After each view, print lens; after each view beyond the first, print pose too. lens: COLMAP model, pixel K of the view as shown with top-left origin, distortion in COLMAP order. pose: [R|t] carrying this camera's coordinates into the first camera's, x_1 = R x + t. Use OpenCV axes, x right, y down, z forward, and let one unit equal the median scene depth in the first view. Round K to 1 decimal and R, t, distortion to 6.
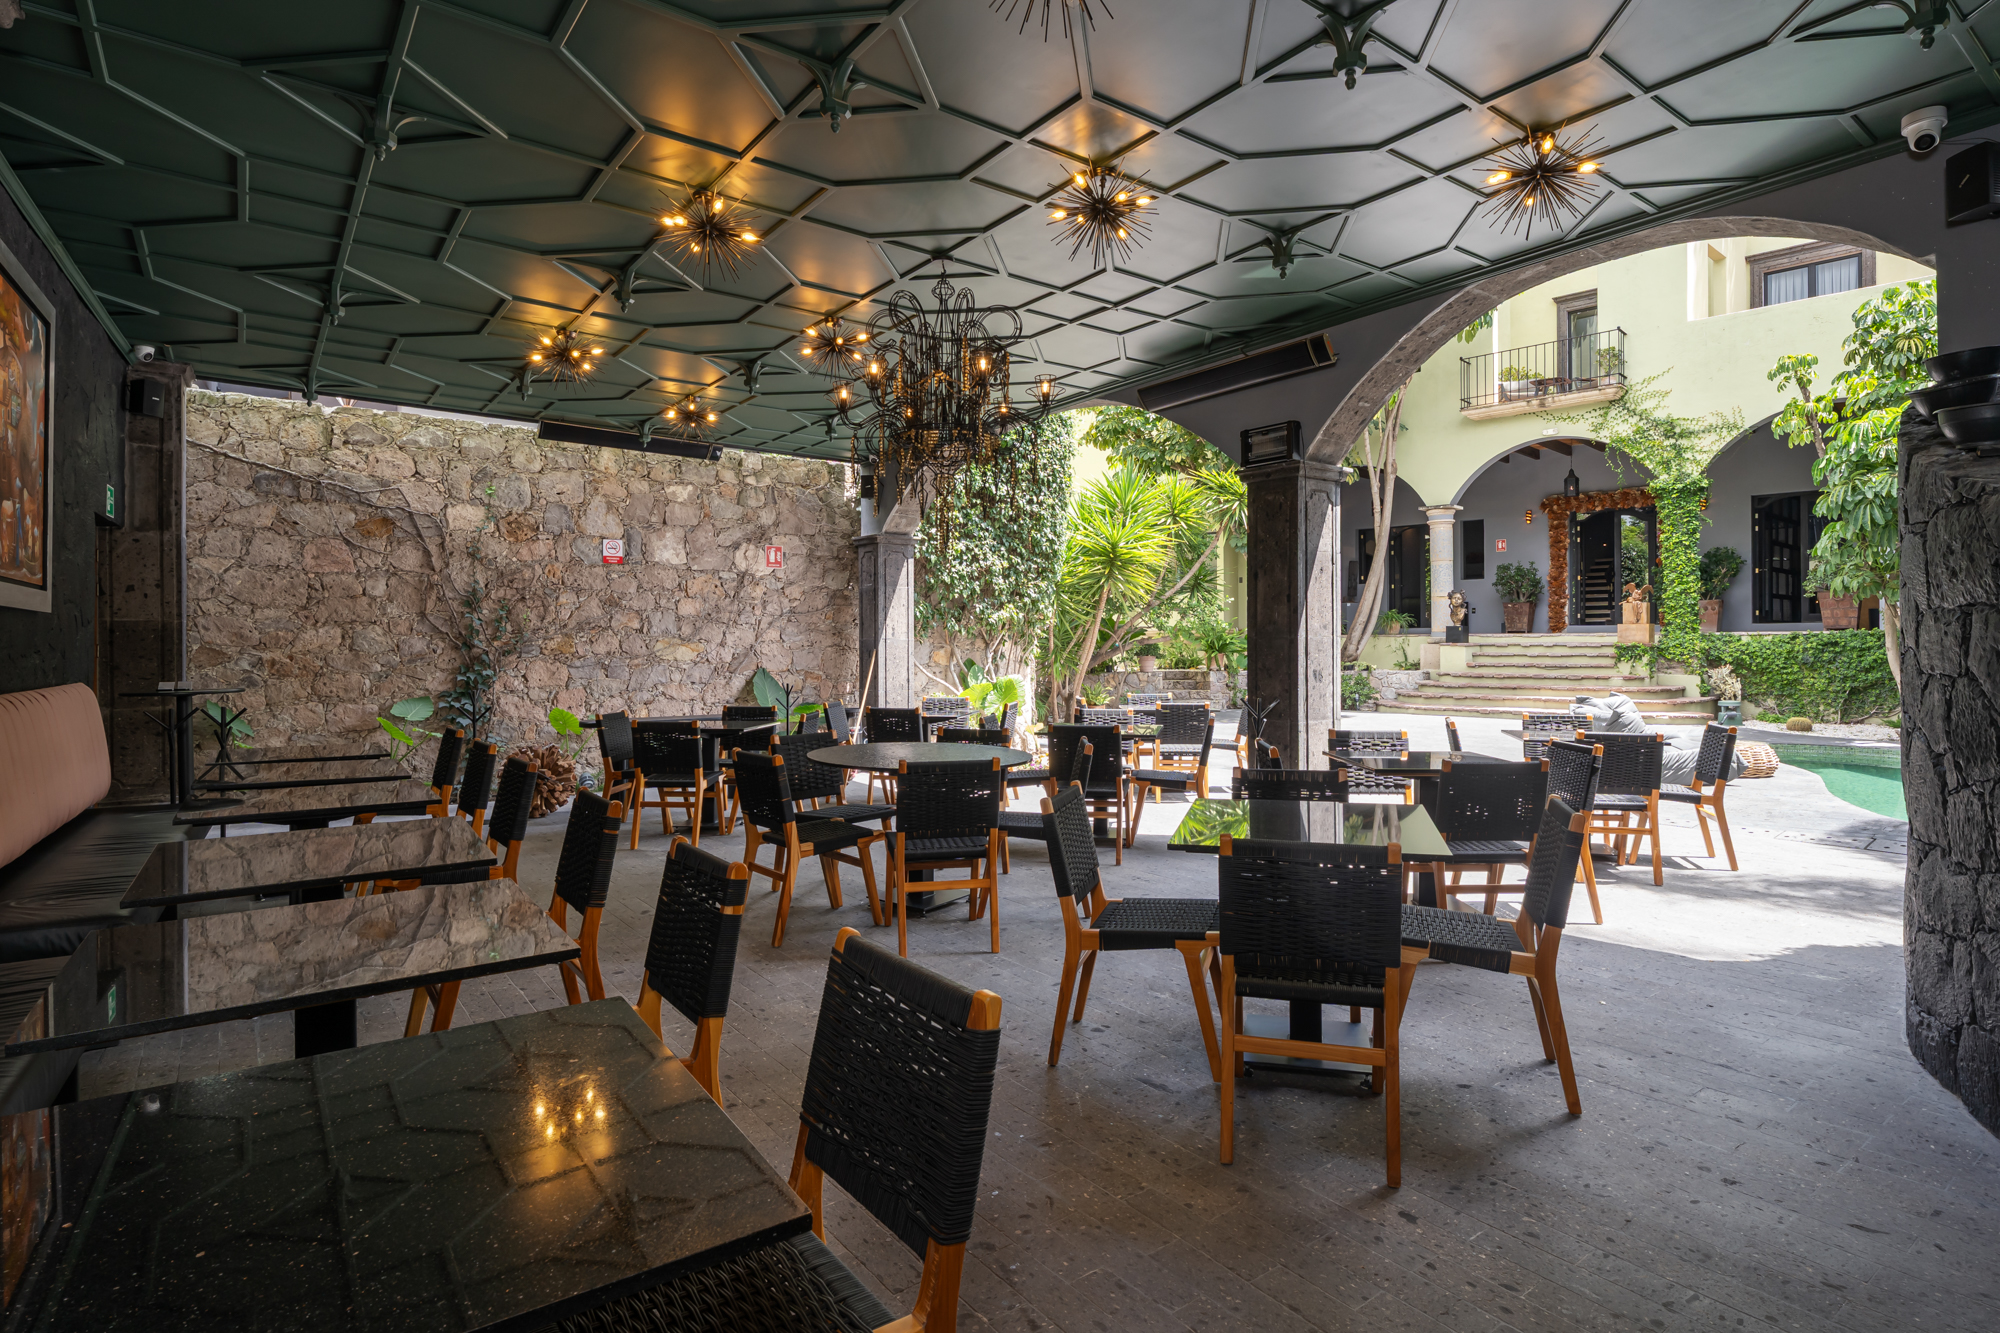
lens RADIAL K [[1020.3, 0, 1023.7], [0, 1020.3, 638.7], [0, 0, 1]] dist [-0.001290, -0.000052]
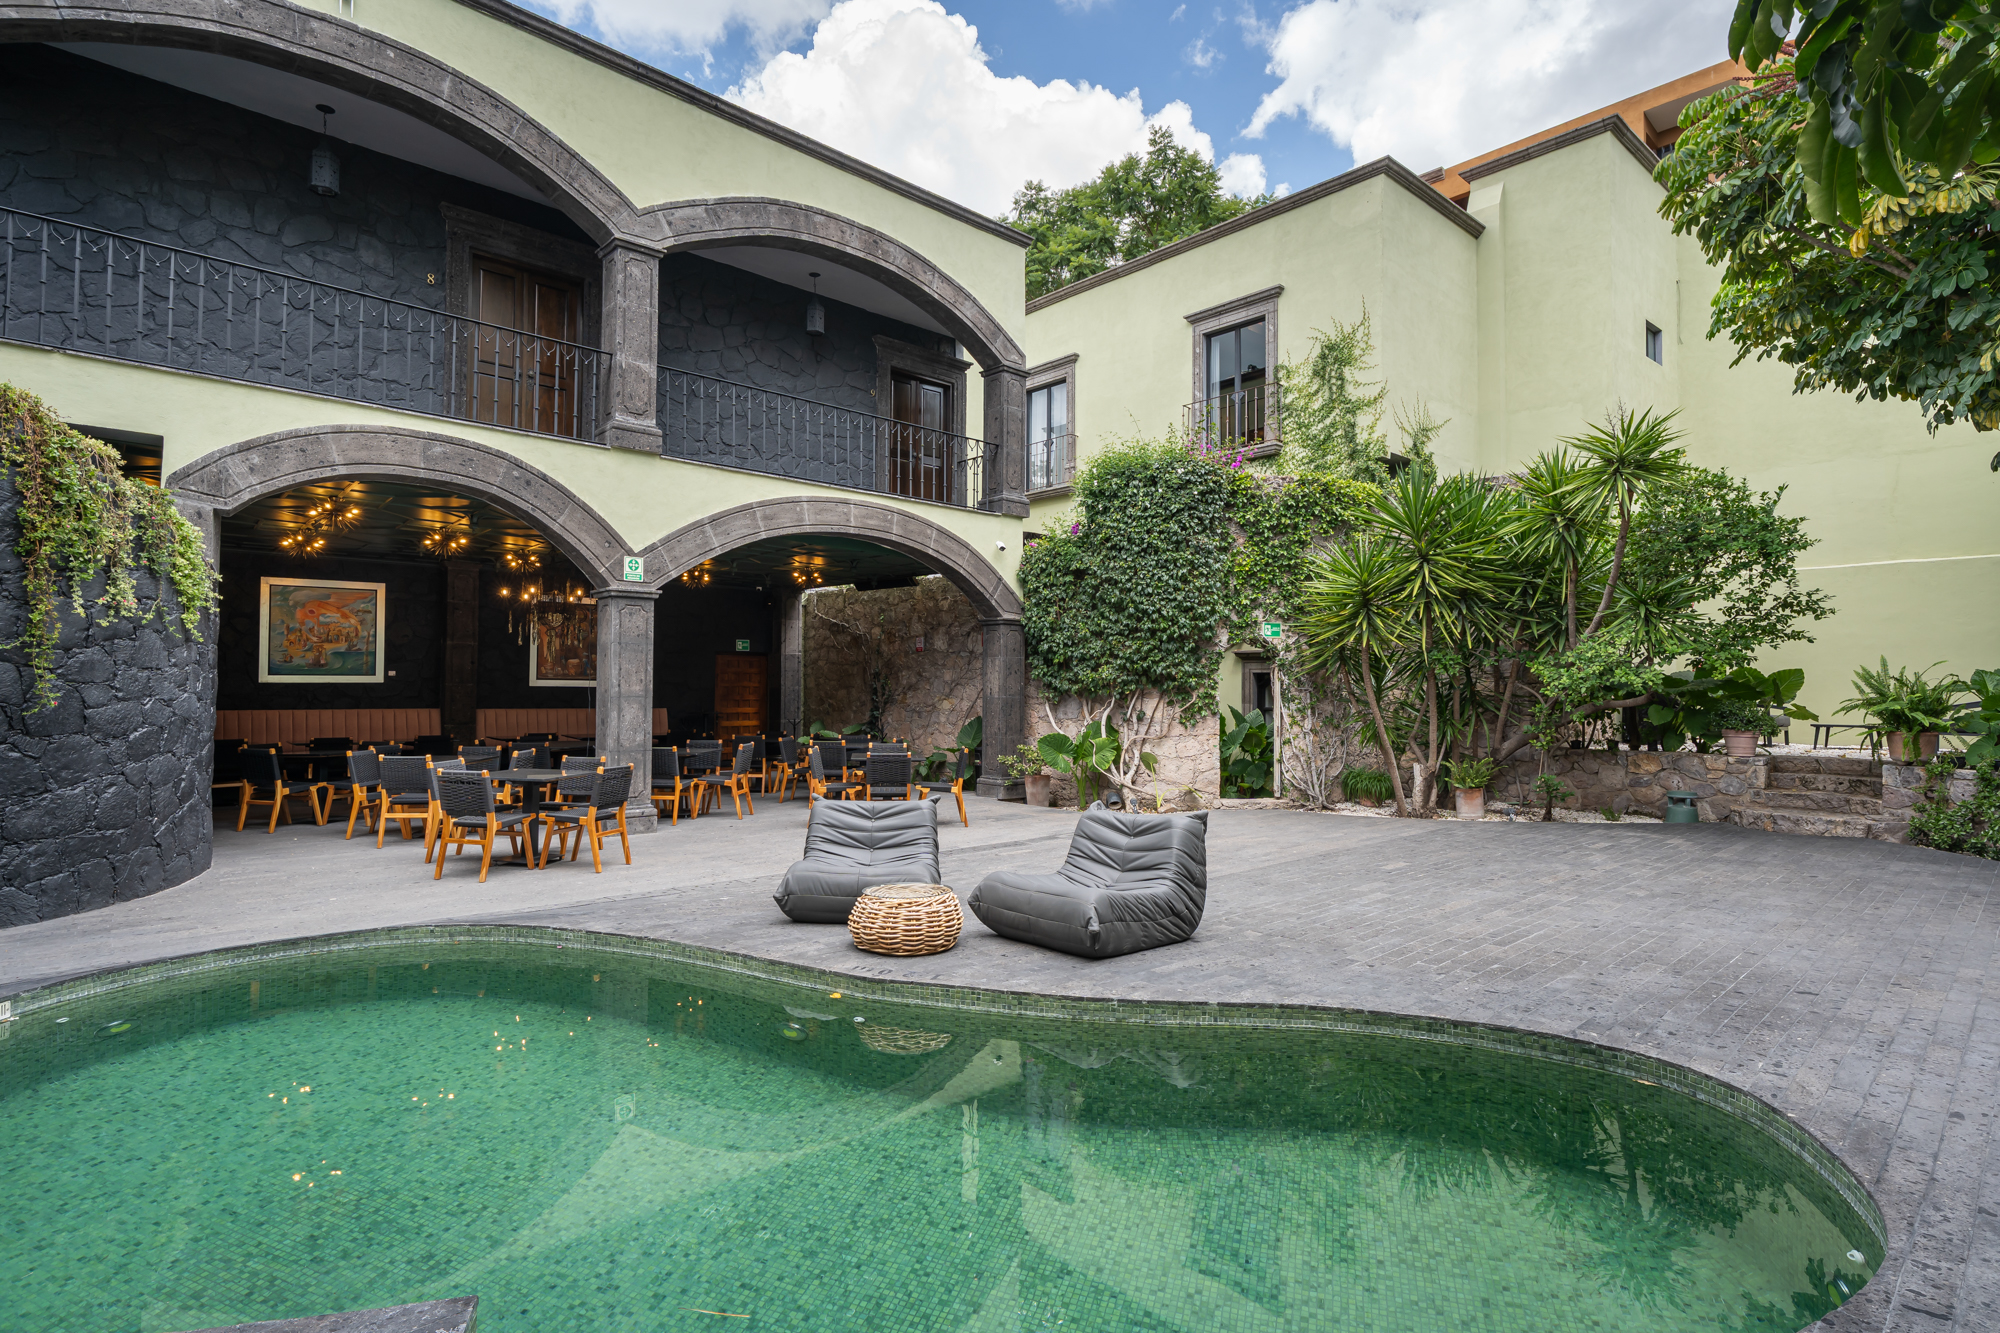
lens RADIAL K [[979.1, 0, 1000.3], [0, 979.1, 658.1], [0, 0, 1]] dist [-0.001780, -0.000055]
pose [[0.085923, -0.030160, -0.995845, 0.750824], [-0.002742, 0.999531, -0.030508, -0.007221], [0.996298, 0.005352, 0.085800, 0.598241]]
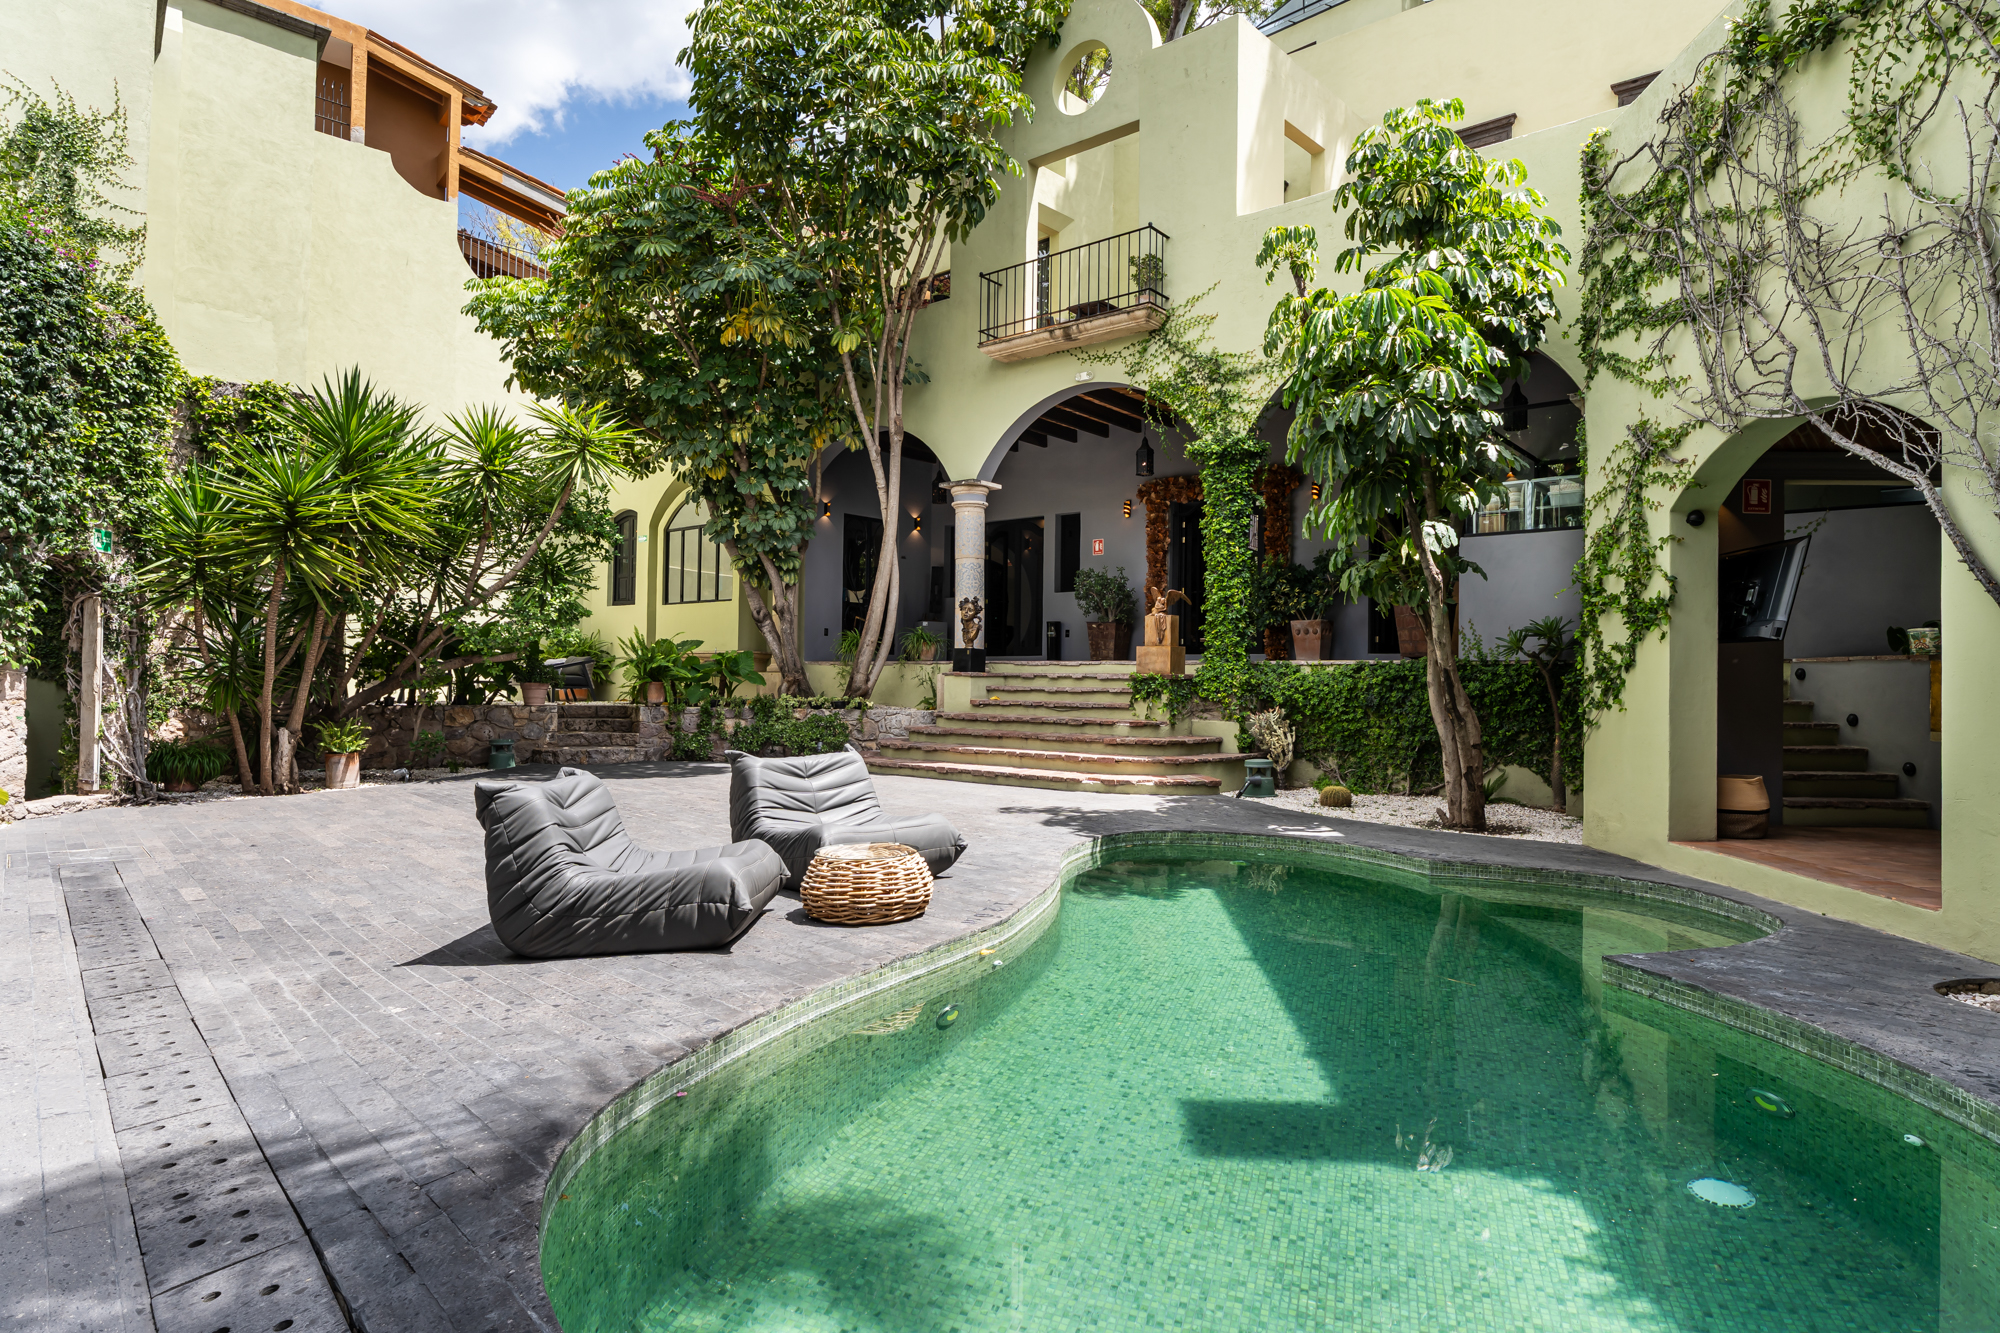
lens RADIAL K [[1080.8, 0, 1004.8], [0, 1080.8, 666.5], [0, 0, 1]] dist [-0.015784, 0.002004]
pose [[0.995684, 0.019791, 0.090675, 0.427801], [-0.018708, 0.999743, -0.012782, 0.010568], [-0.090904, 0.011030, 0.995799, 0.278397]]
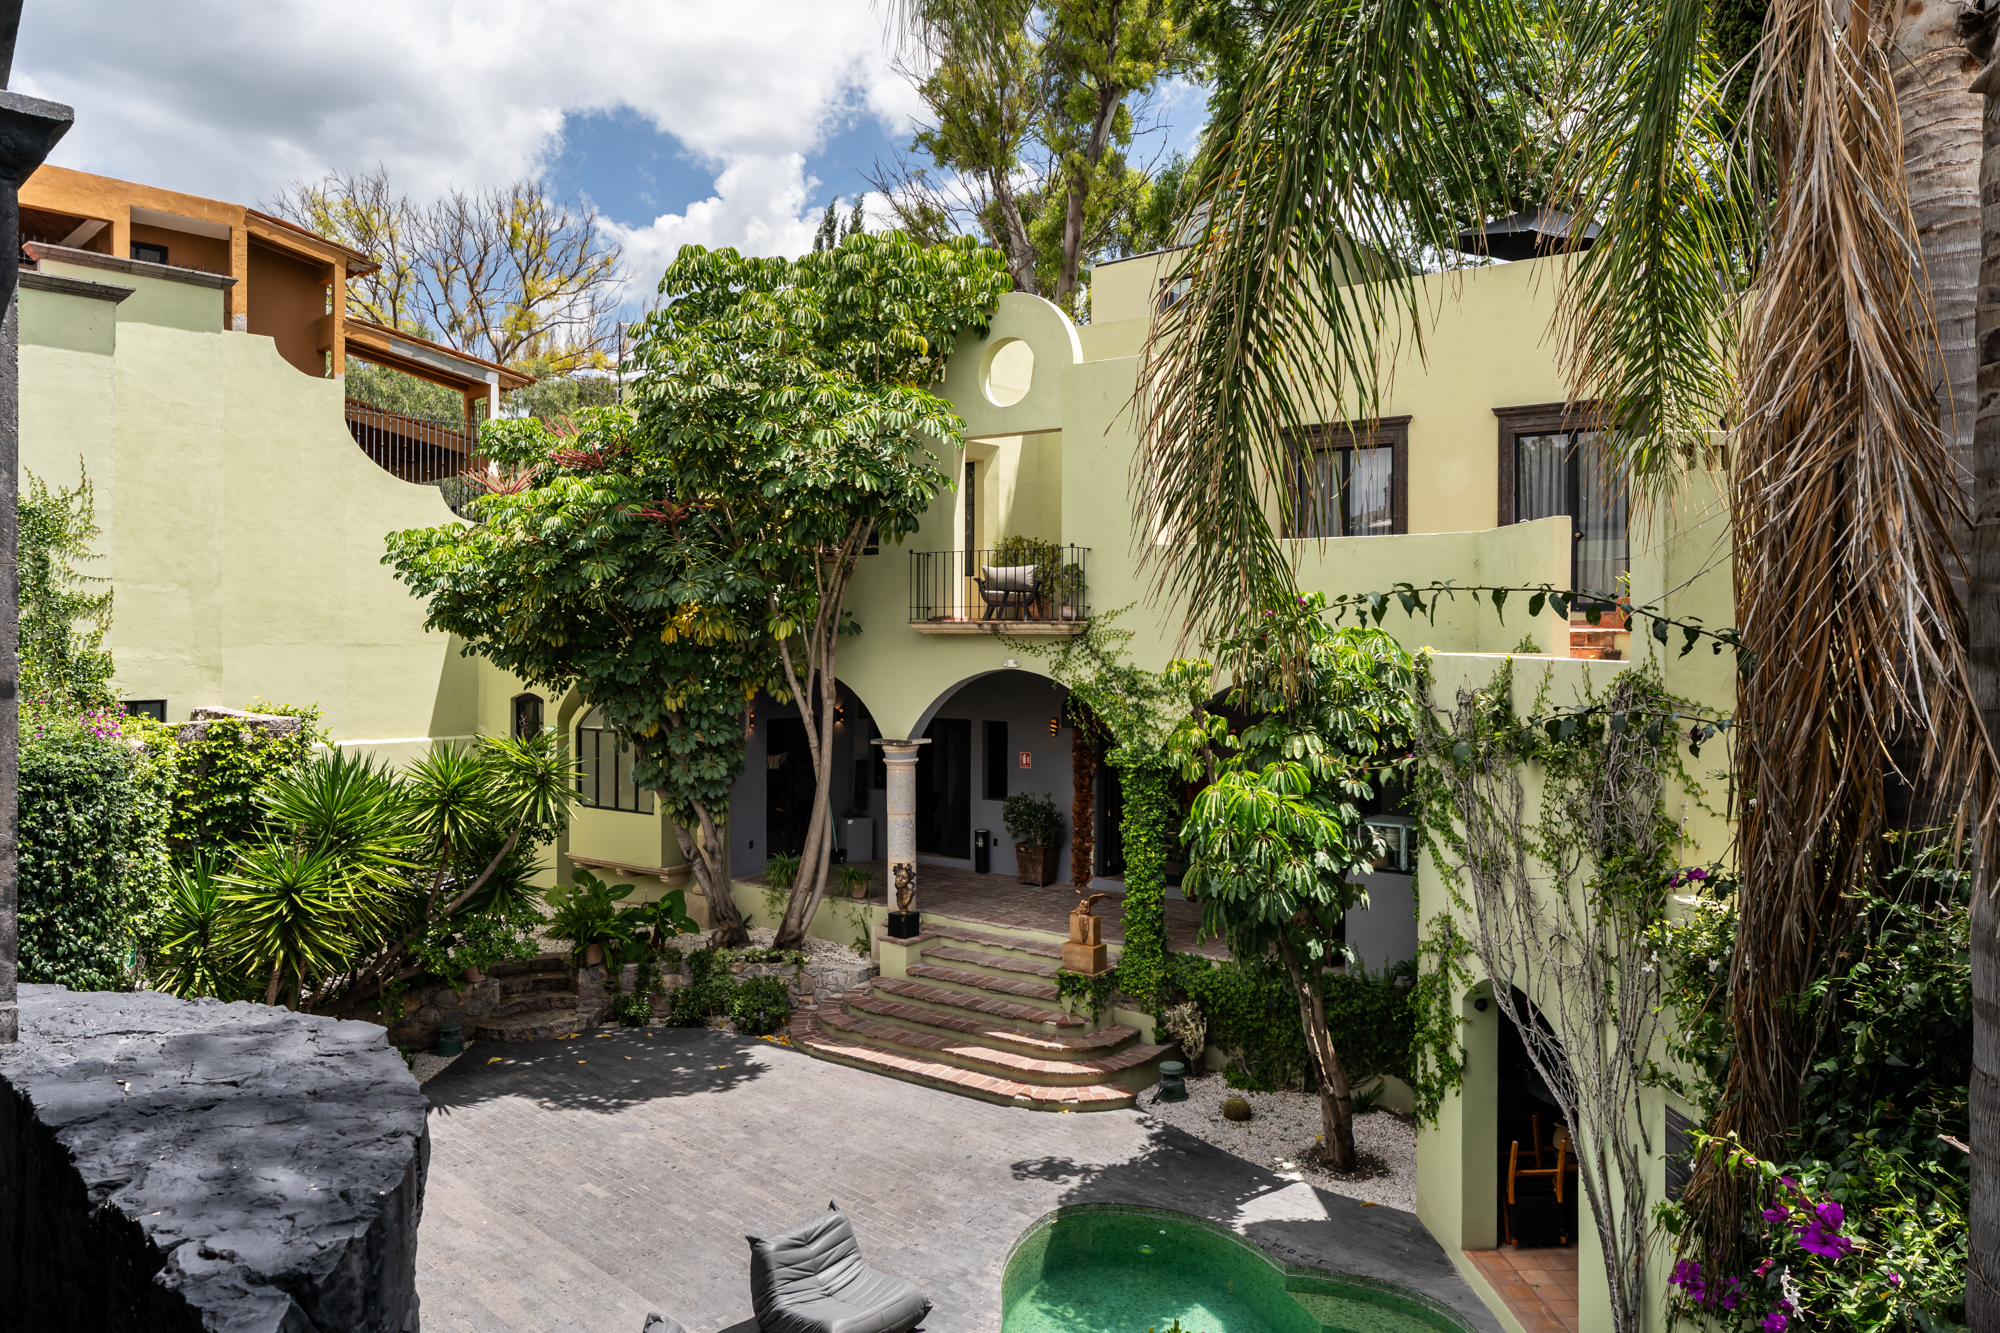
lens RADIAL K [[1331.1, 0, 1005.6], [0, 1331.1, 625.8], [0, 0, 1]] dist [-0.019499, 0.023740]
pose [[0.986622, 0.007226, 0.162865, 0.380270], [-0.007333, 0.999973, 0.000055, -0.248197], [-0.162861, -0.001248, 0.986648, 0.040494]]
